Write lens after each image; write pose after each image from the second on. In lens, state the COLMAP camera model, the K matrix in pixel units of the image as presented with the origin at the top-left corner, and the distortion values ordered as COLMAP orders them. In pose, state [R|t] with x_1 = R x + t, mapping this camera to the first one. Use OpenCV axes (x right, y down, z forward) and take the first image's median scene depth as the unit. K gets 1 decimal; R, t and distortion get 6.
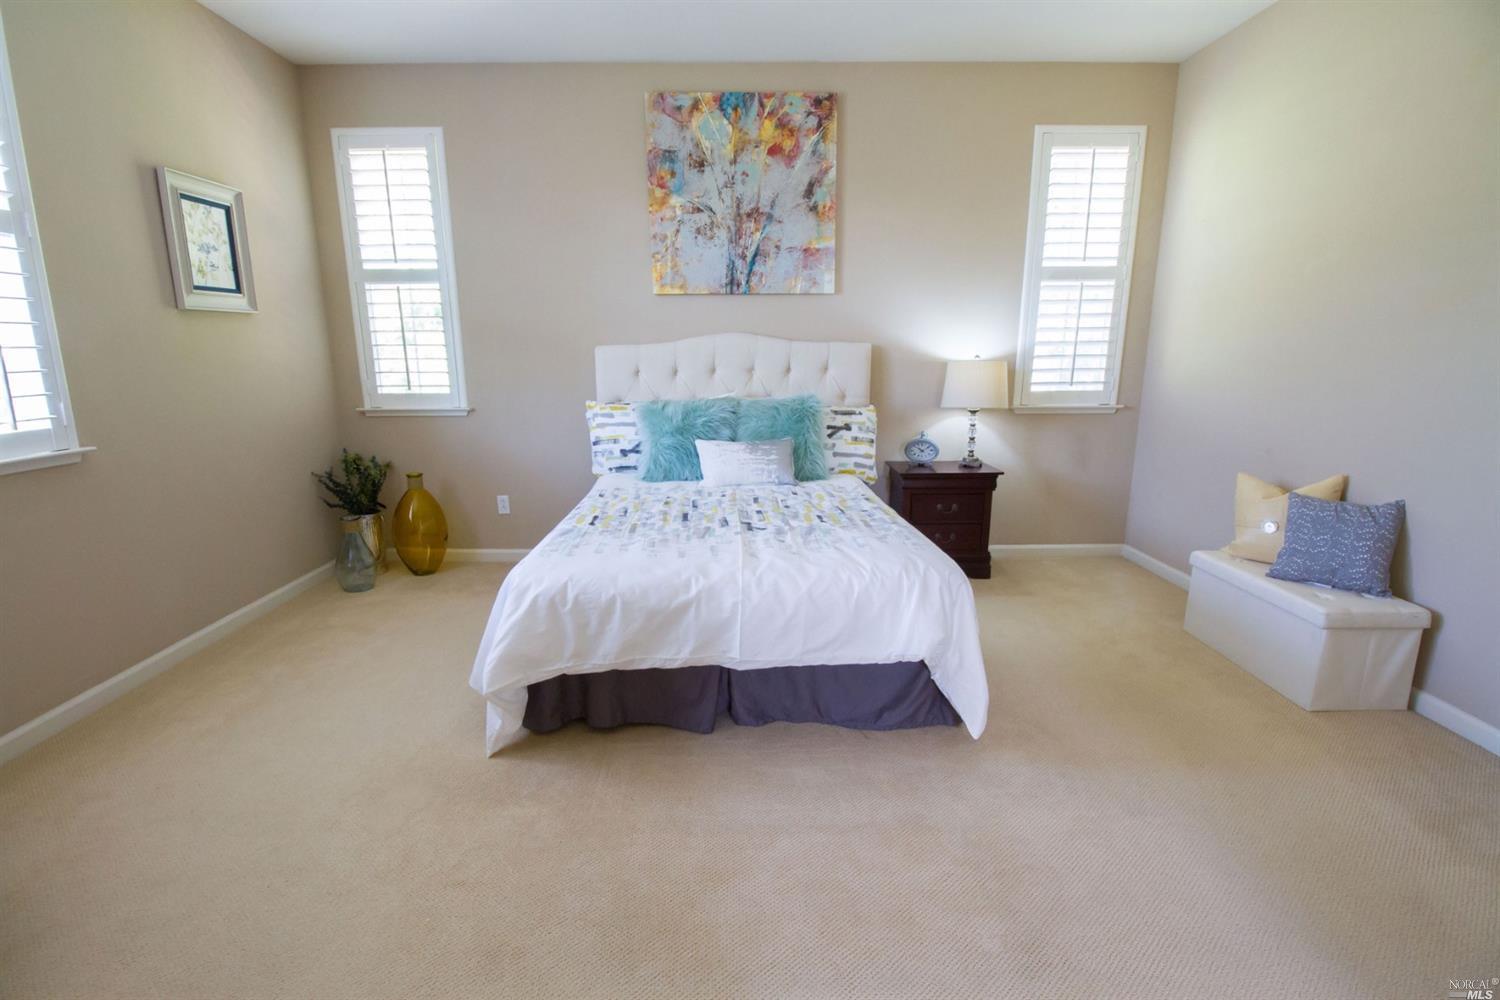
lens RADIAL K [[700.6, 0, 748.0], [0, 700.6, 502.2], [0, 0, 1]] dist [-0.014580, -0.001511]
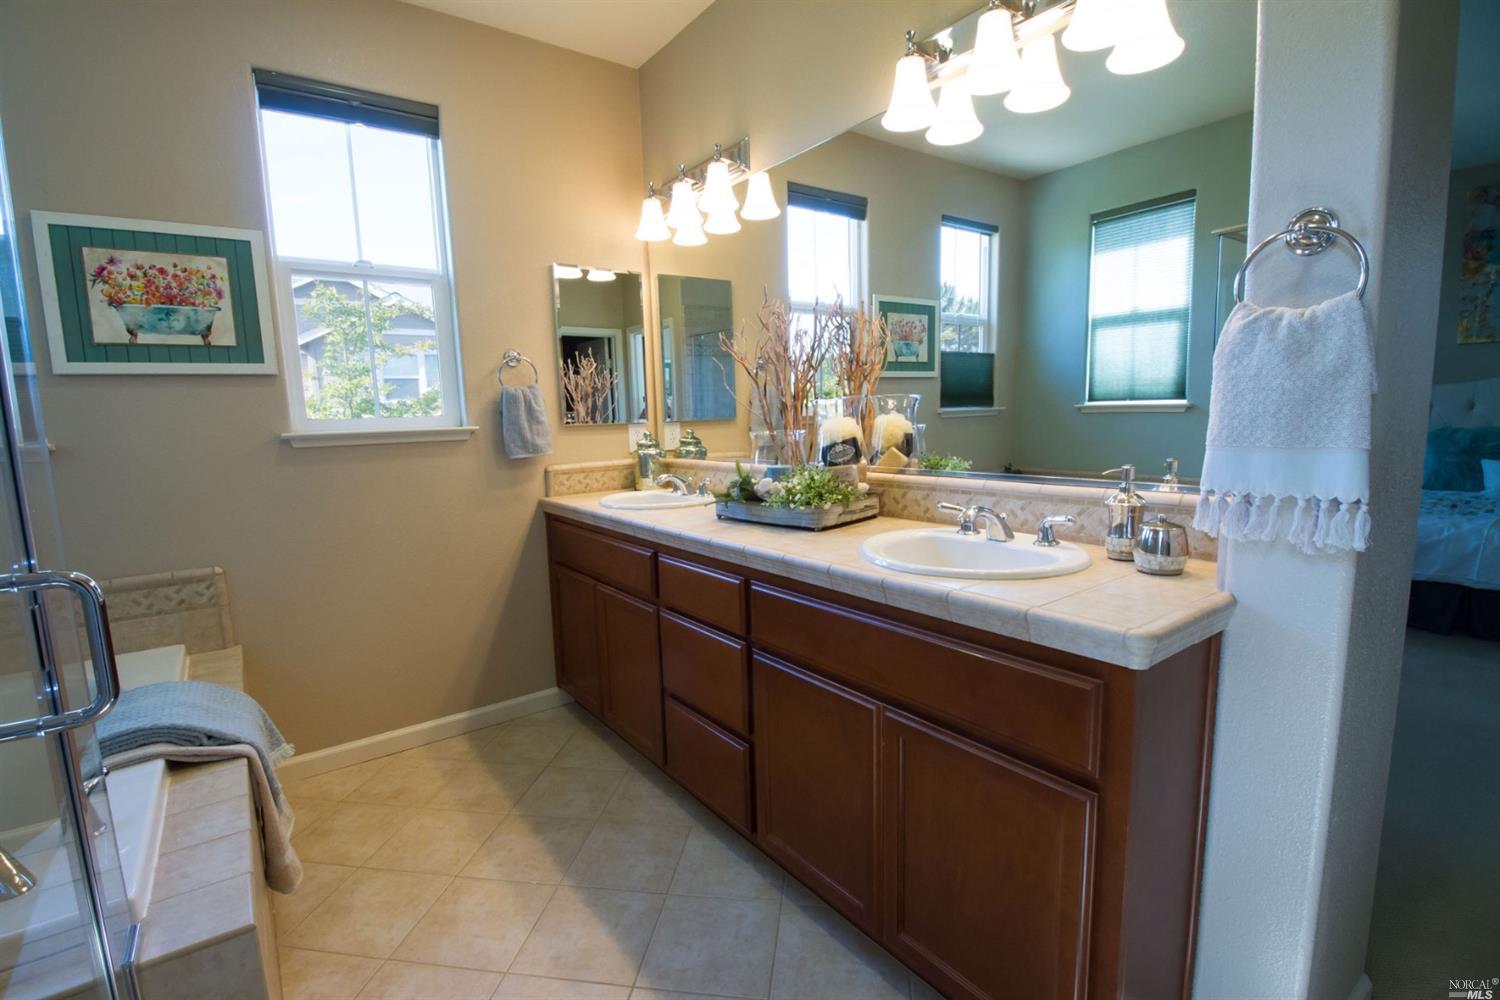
lens RADIAL K [[700.6, 0, 746.3], [0, 700.6, 499.0], [0, 0, 1]] dist [-0.014580, -0.001511]
pose [[0.580407, 0.097763, -0.808437, 0.155333], [-0.148076, 0.988887, 0.013275, 0.152211], [0.800750, 0.112005, 0.588433, -0.734366]]
